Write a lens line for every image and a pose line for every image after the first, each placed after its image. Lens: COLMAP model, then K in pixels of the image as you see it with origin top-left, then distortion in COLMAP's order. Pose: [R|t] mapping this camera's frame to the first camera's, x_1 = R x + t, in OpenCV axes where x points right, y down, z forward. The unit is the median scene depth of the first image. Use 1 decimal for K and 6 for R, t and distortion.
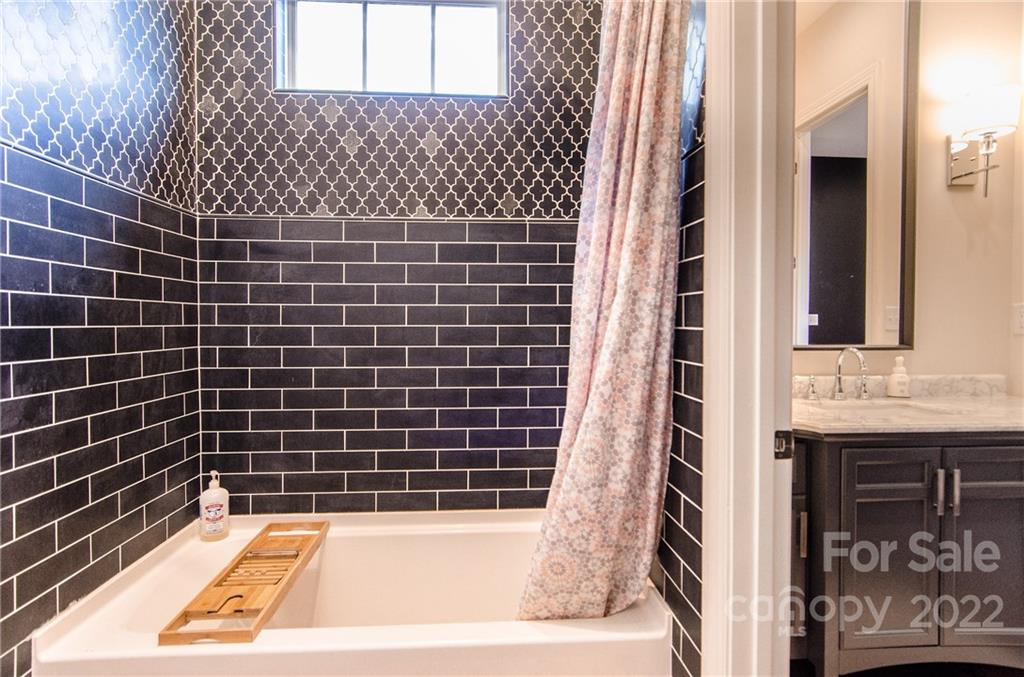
lens RADIAL K [[555.7, 0, 511.9], [0, 555.7, 333.8], [0, 0, 1]] dist [0.002120, -0.000148]
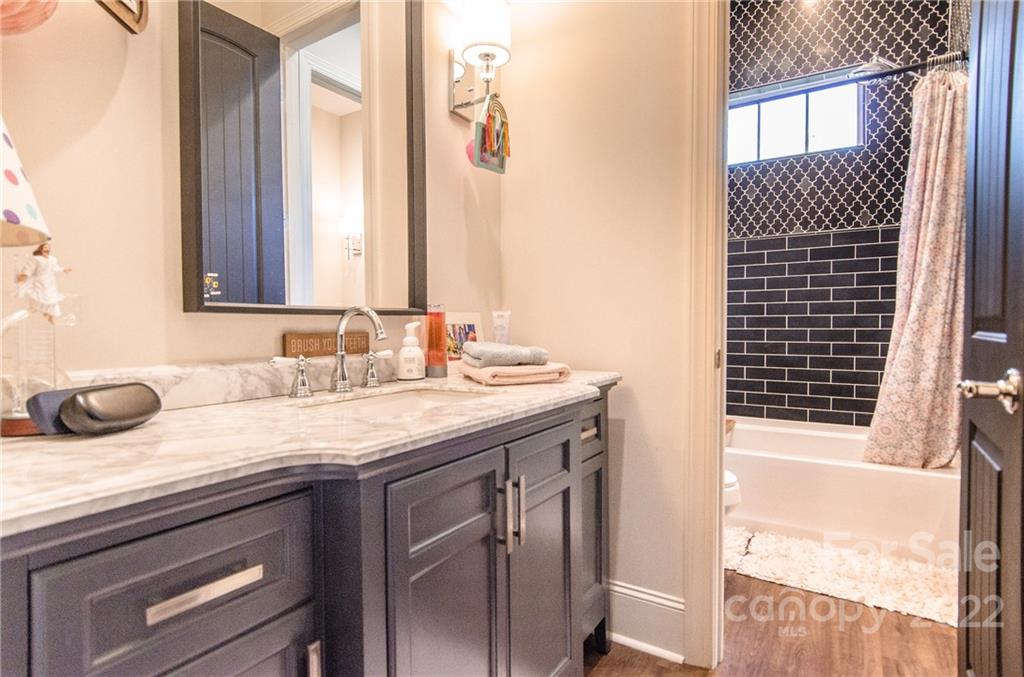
lens RADIAL K [[555.7, 0, 509.6], [0, 555.7, 334.8], [0, 0, 1]] dist [0.002120, -0.000148]
pose [[0.813975, 0.005833, -0.580870, 0.091048], [-0.005738, 0.999982, 0.002000, 0.081722], [0.580871, 0.001705, 0.813994, -0.775929]]
